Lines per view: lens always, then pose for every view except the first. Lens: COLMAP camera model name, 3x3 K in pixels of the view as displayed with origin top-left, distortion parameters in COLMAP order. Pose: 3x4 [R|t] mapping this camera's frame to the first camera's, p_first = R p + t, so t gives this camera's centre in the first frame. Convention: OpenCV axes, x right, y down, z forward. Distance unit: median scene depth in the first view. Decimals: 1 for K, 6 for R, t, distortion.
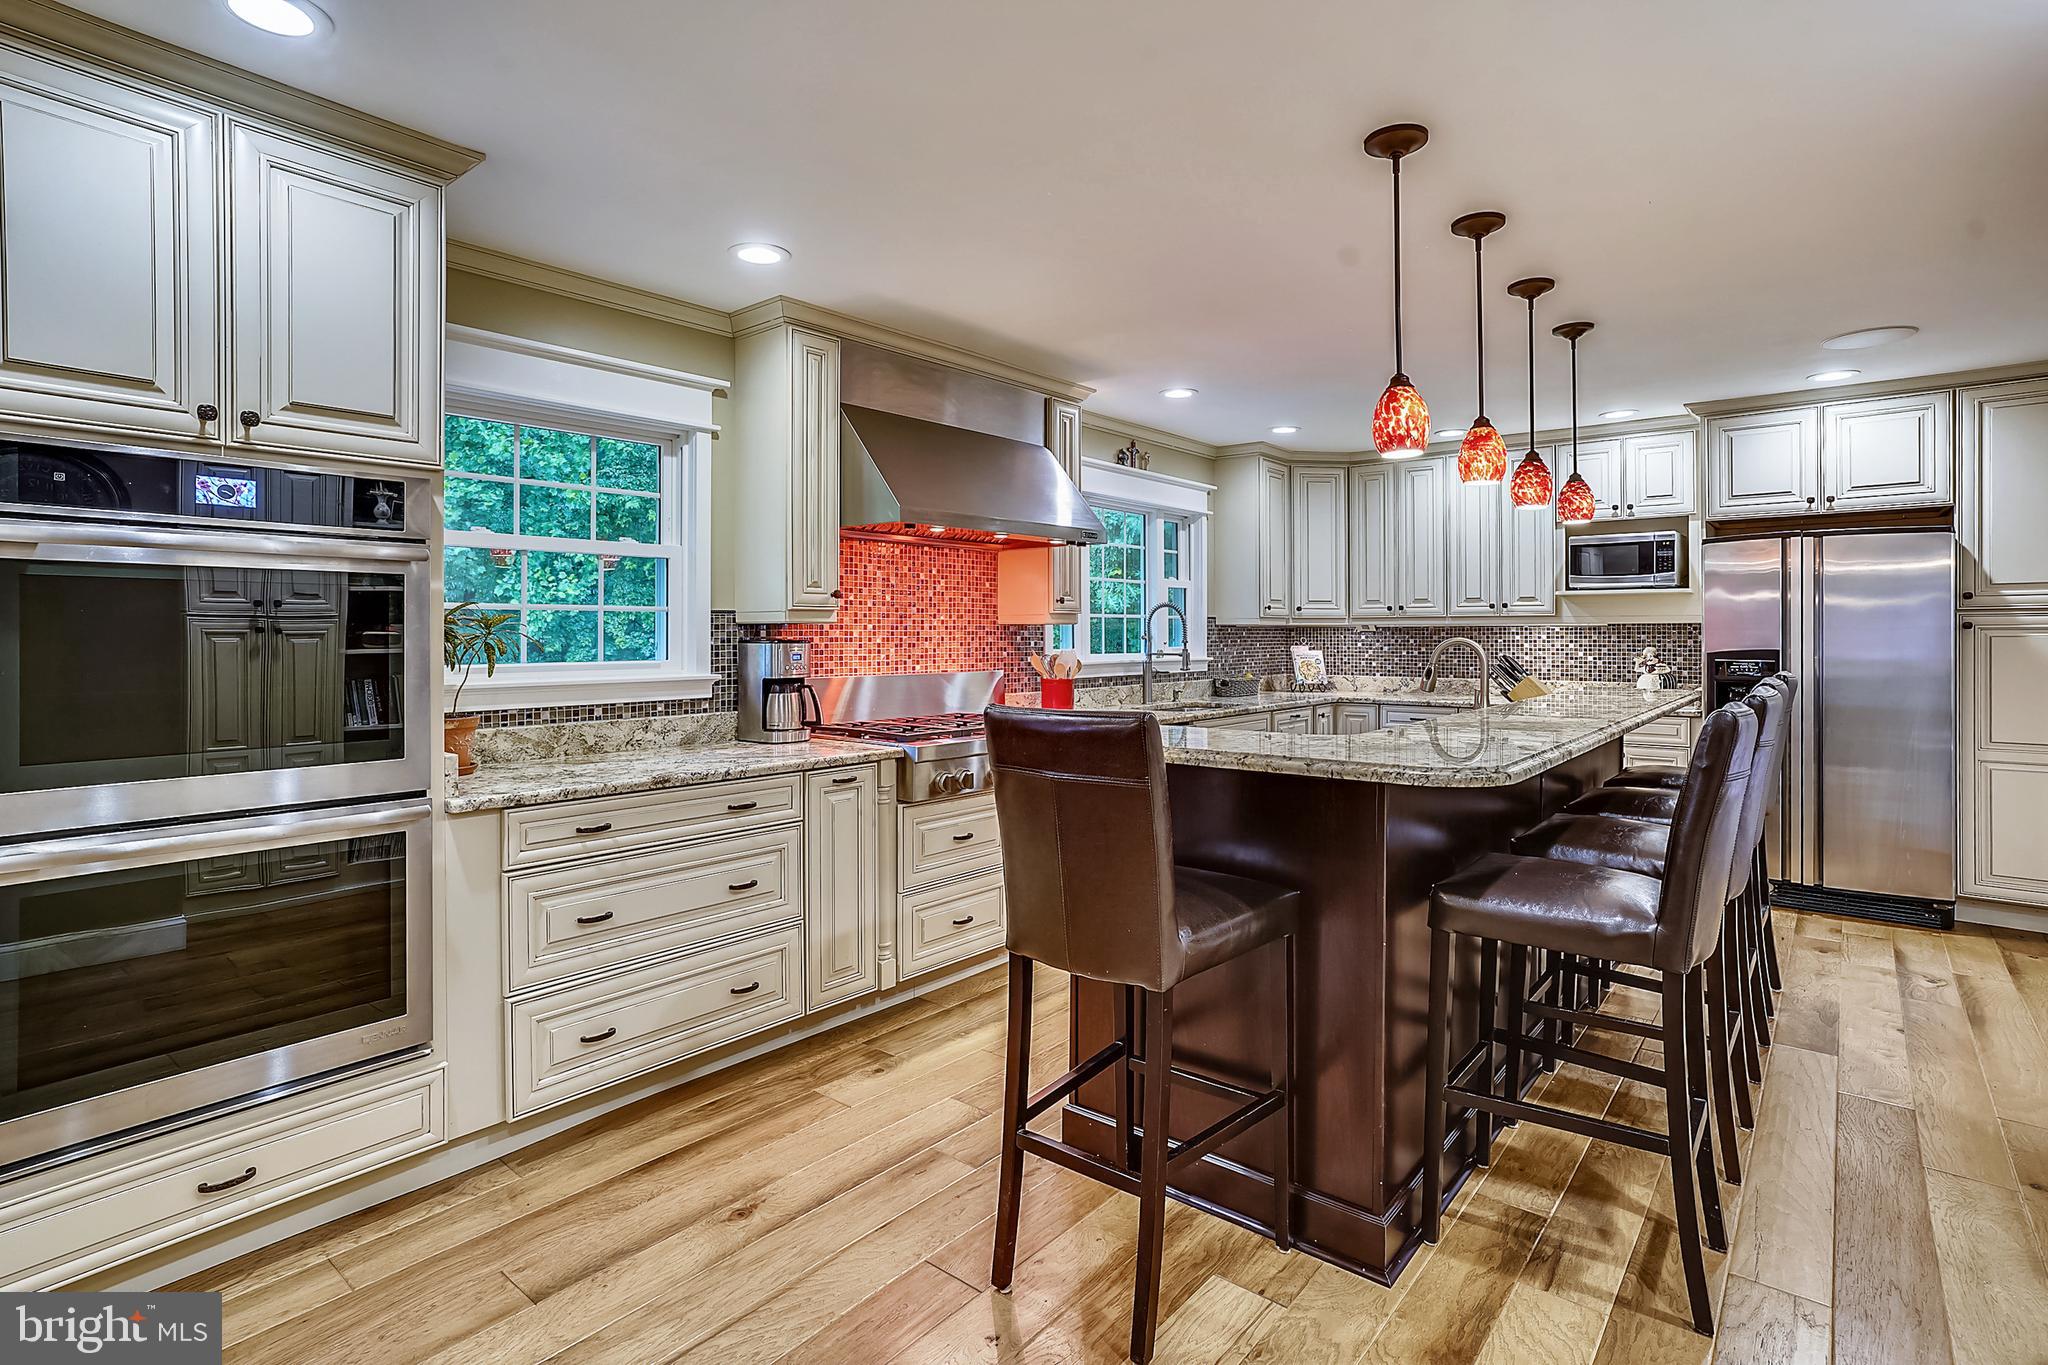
lens RADIAL K [[1006.7, 0, 1038.3], [0, 1006.7, 643.7], [0, 0, 1]] dist [-0.003584, 0.000906]
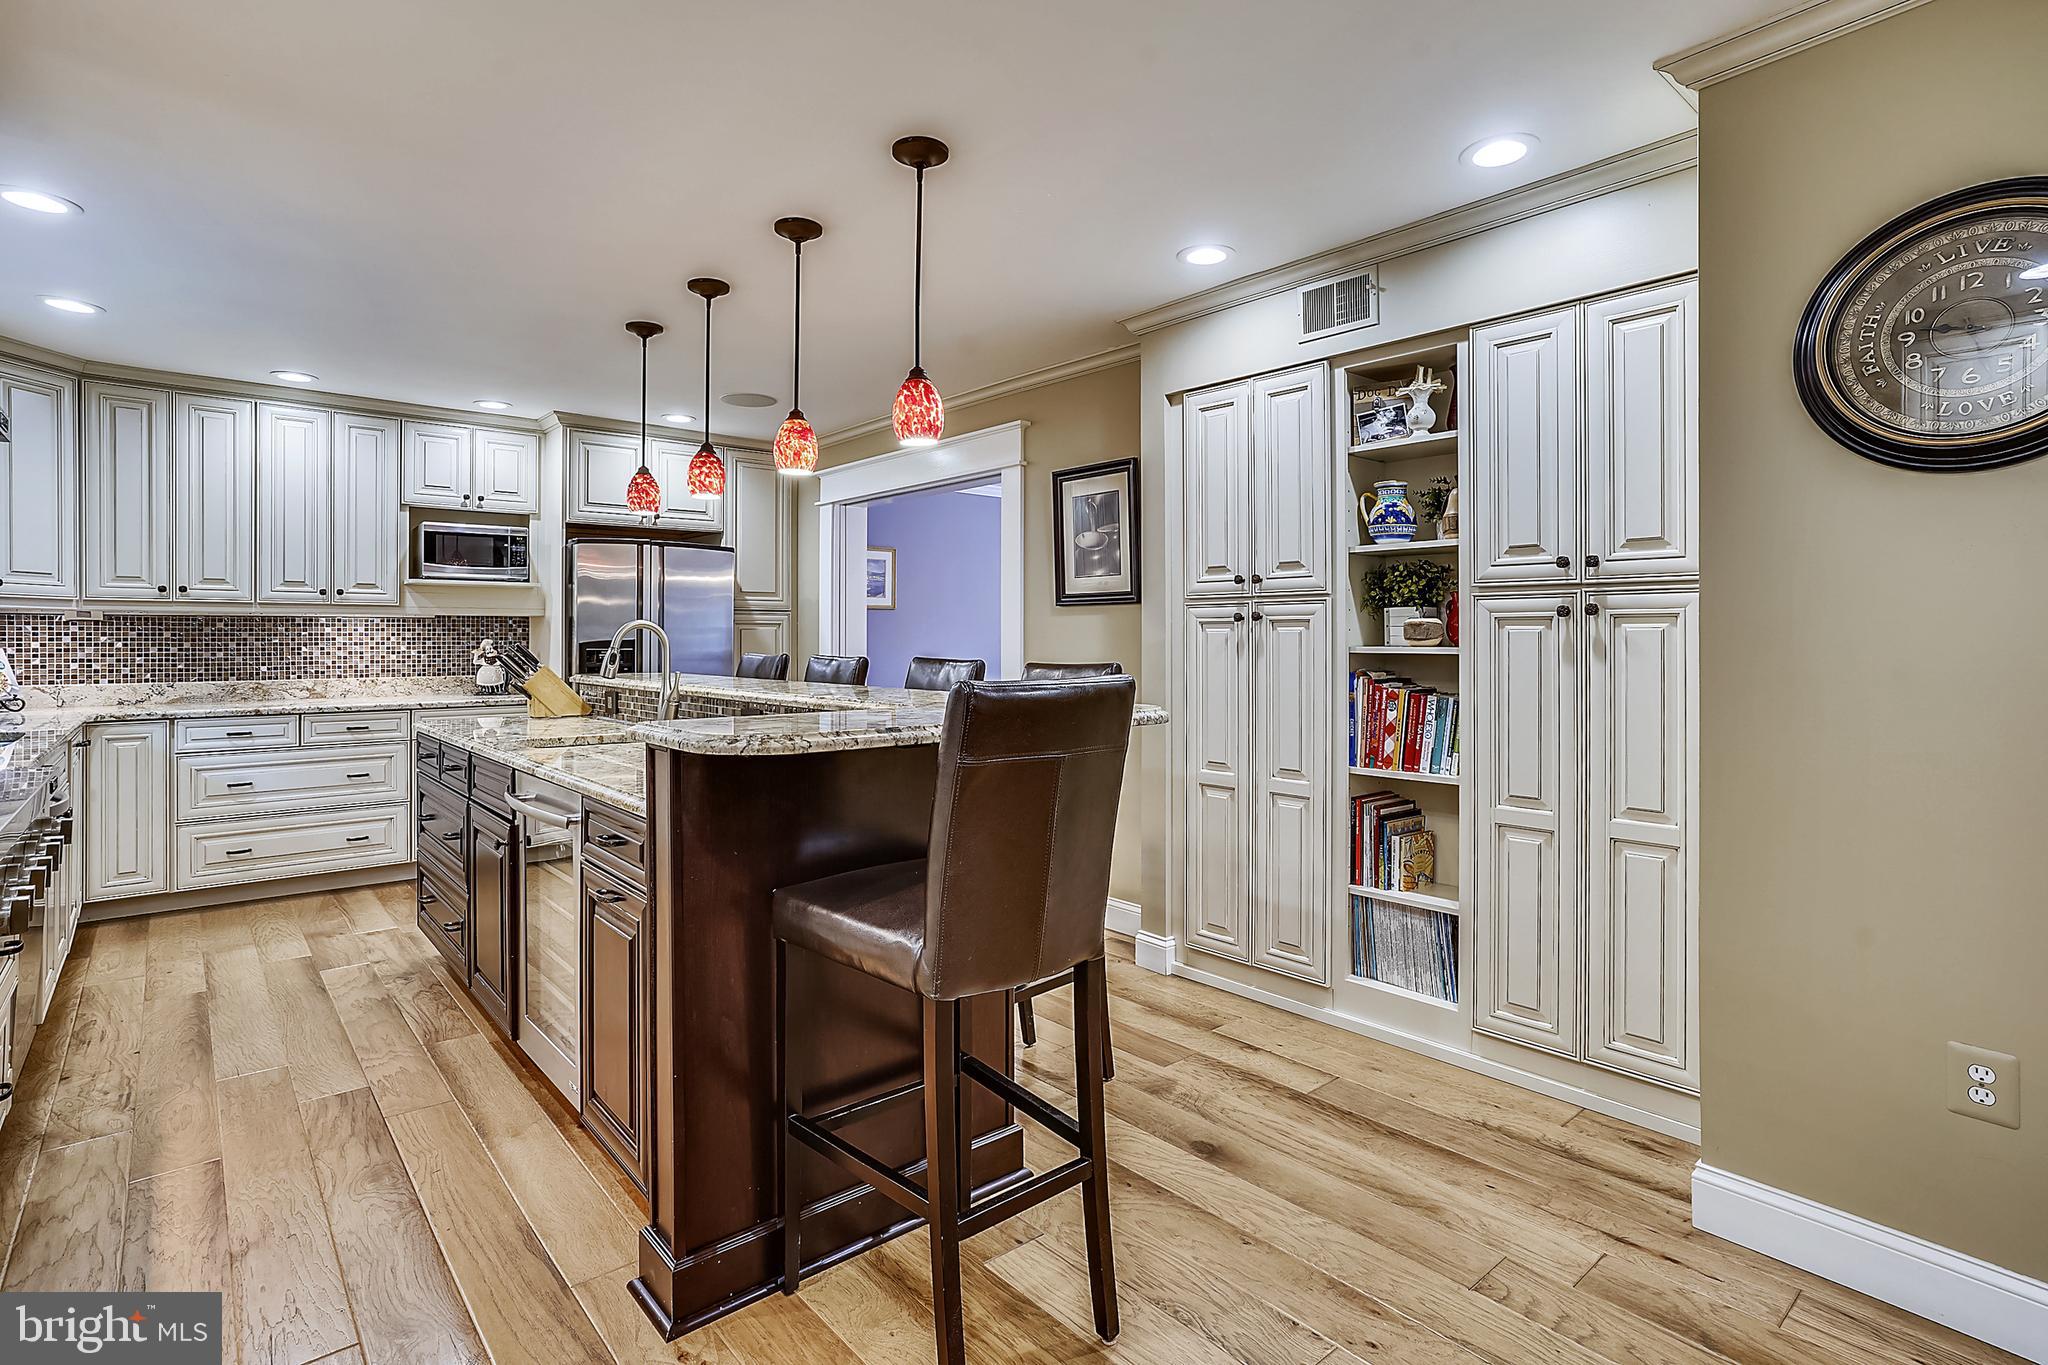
lens RADIAL K [[1006.7, 0, 1002.4], [0, 1006.7, 637.7], [0, 0, 1]] dist [-0.003584, 0.000906]
pose [[0.179963, 0.001852, 0.983672, -0.291641], [0.011293, 0.999928, -0.003949, 0.011352], [-0.983608, 0.011819, 0.179930, 0.306272]]
